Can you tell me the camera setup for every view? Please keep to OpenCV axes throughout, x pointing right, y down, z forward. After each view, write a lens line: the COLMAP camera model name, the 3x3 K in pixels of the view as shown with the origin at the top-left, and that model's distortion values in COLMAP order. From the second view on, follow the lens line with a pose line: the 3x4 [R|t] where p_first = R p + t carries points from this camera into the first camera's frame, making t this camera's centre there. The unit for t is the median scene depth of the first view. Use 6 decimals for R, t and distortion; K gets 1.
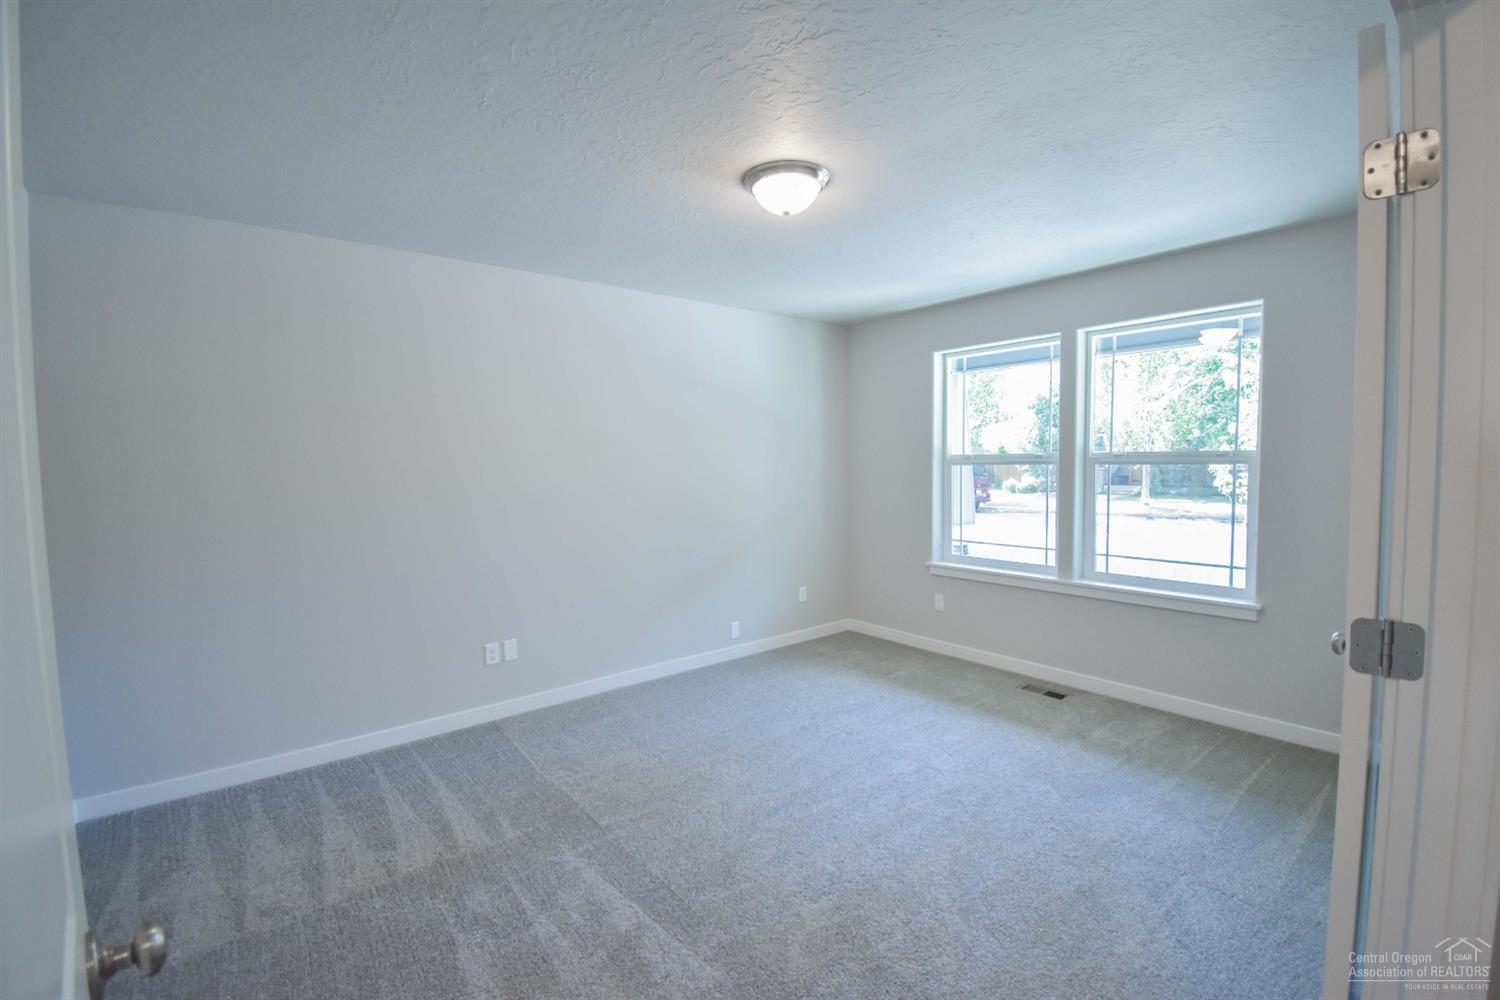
lens RADIAL K [[660.6, 0, 758.5], [0, 660.6, 501.4], [0, 0, 1]] dist [0.019837, -0.025329]
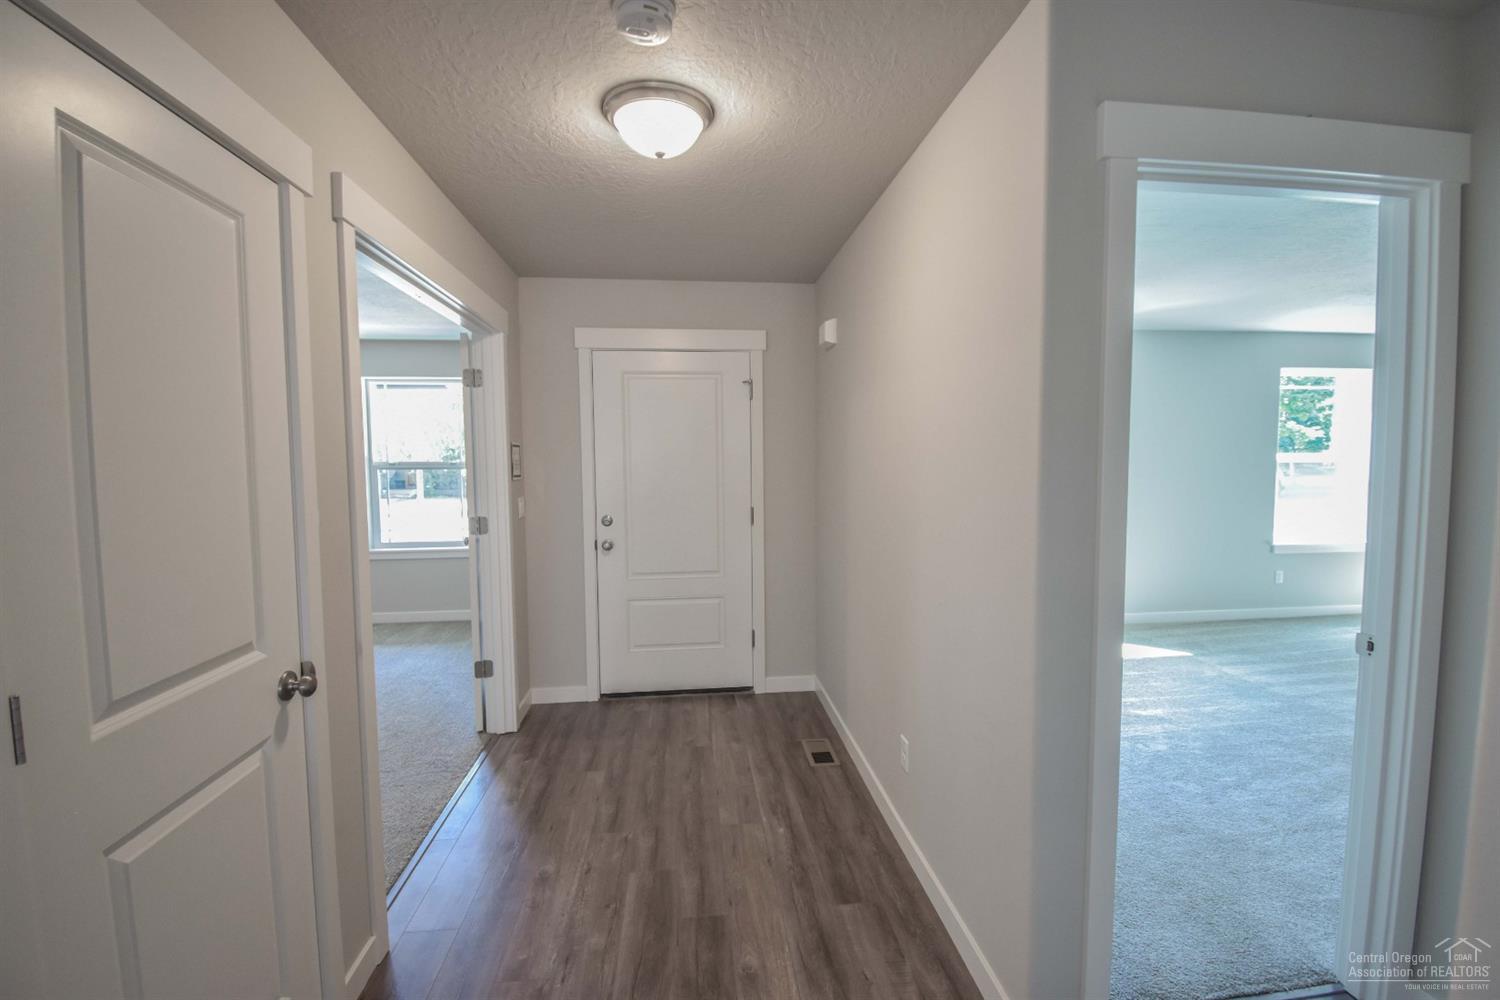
lens RADIAL K [[660.6, 0, 758.5], [0, 660.6, 501.4], [0, 0, 1]] dist [0.019837, -0.025329]
pose [[0.542582, -0.042224, 0.838941, -0.058756], [0.049258, 0.998617, 0.018403, 0.006549], [-0.838557, 0.031340, 0.543911, -0.110117]]
